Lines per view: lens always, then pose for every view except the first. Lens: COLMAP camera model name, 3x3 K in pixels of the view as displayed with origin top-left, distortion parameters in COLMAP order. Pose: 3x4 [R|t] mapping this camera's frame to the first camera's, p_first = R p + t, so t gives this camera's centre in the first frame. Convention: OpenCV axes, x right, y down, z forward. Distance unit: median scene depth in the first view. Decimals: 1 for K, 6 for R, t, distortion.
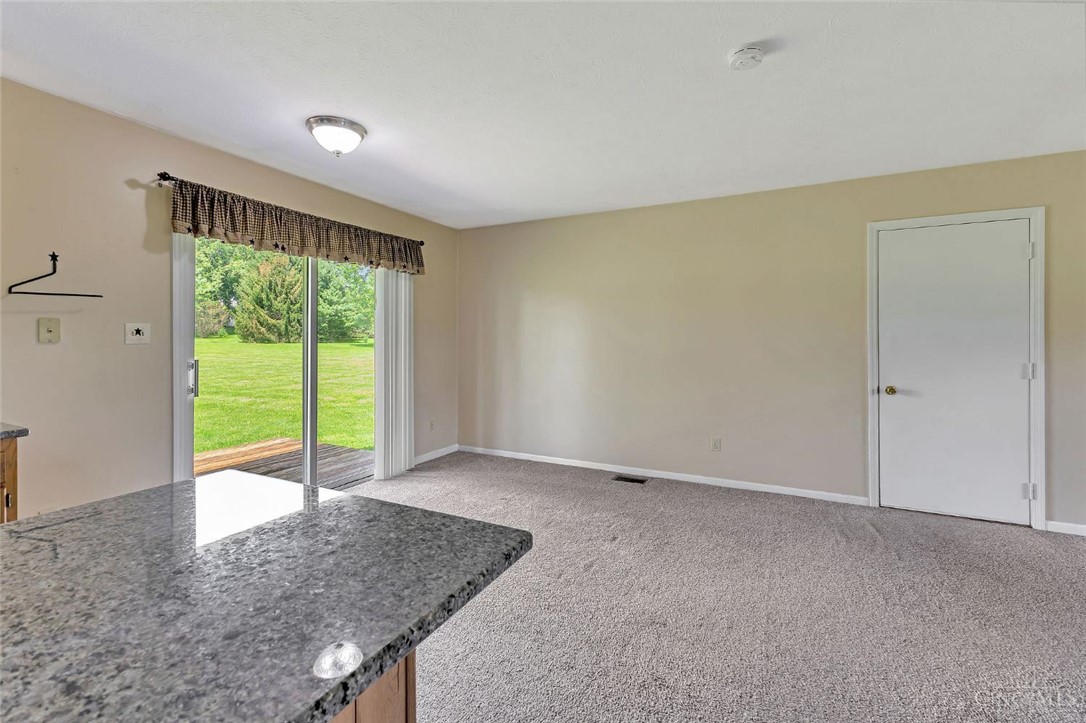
lens RADIAL K [[482.1, 0, 565.8], [0, 482.1, 341.7], [0, 0, 1]] dist [0.008261, -0.001026]
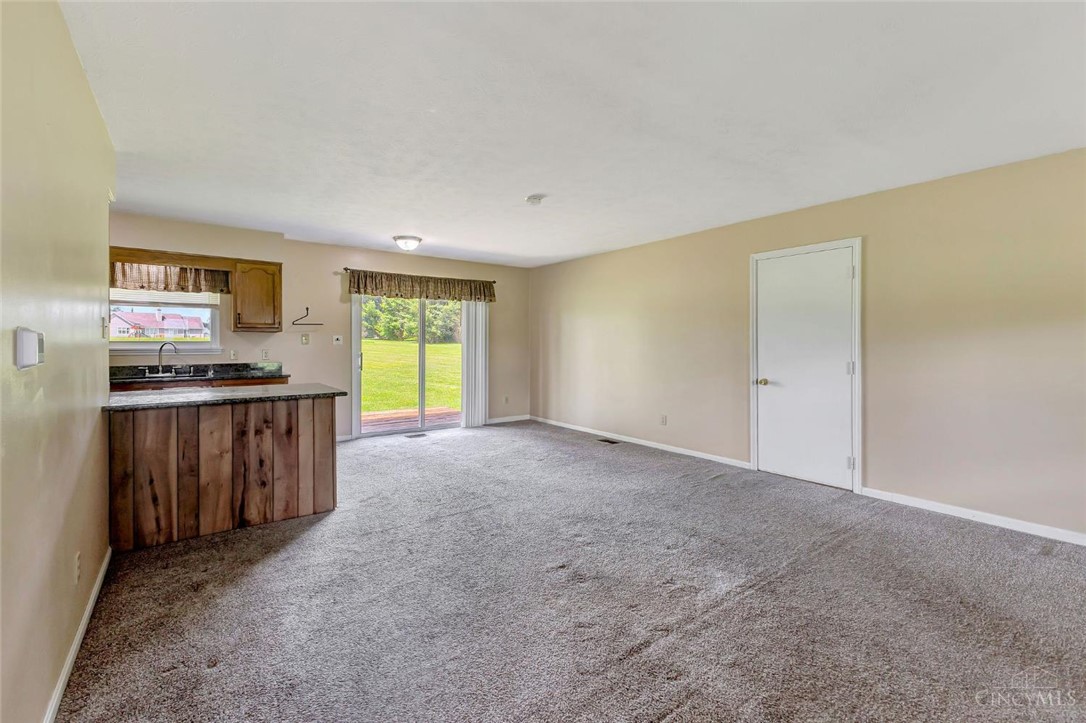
lens RADIAL K [[482.1, 0, 565.8], [0, 482.1, 341.7], [0, 0, 1]] dist [0.008261, -0.001026]
pose [[0.904979, -0.001685, -0.425454, 0.785742], [-0.002280, 0.999959, -0.008810, 0.005299], [0.425451, 0.008943, 0.904937, -0.435334]]
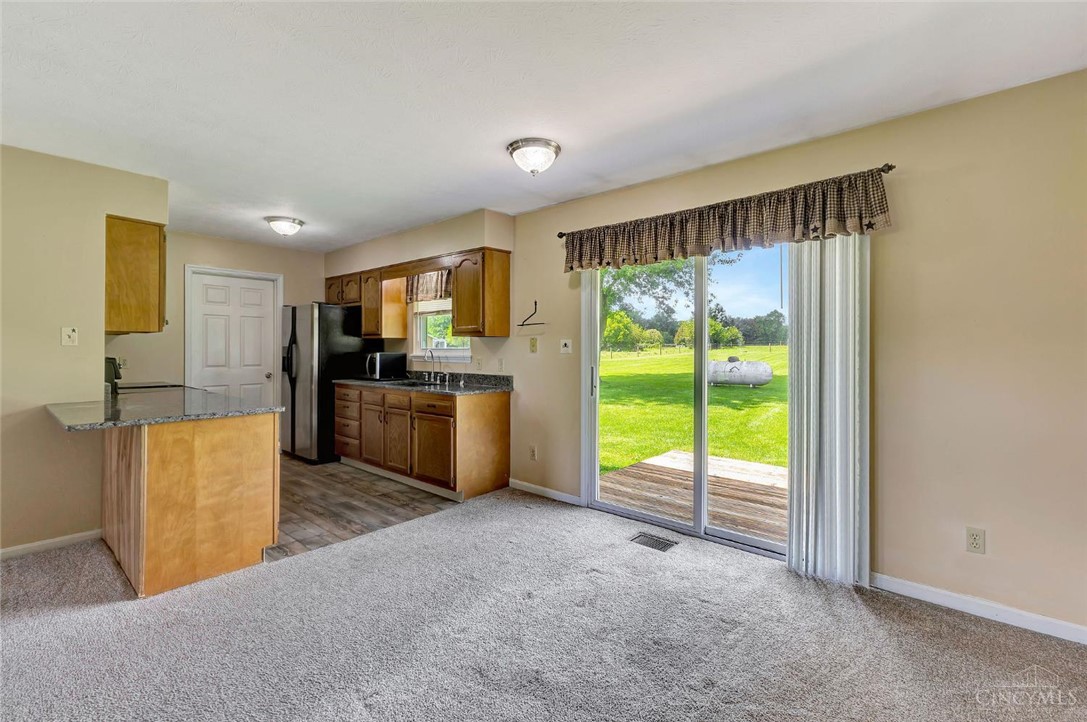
lens RADIAL K [[482.6, 0, 566.3], [0, 482.6, 341.2], [0, 0, 1]] dist [0.008261, -0.001026]
pose [[-0.270491, -0.009570, -0.962675, 0.402213], [-0.004192, 0.999953, -0.008763, -0.015897], [0.962713, 0.001665, -0.270518, 1.089580]]
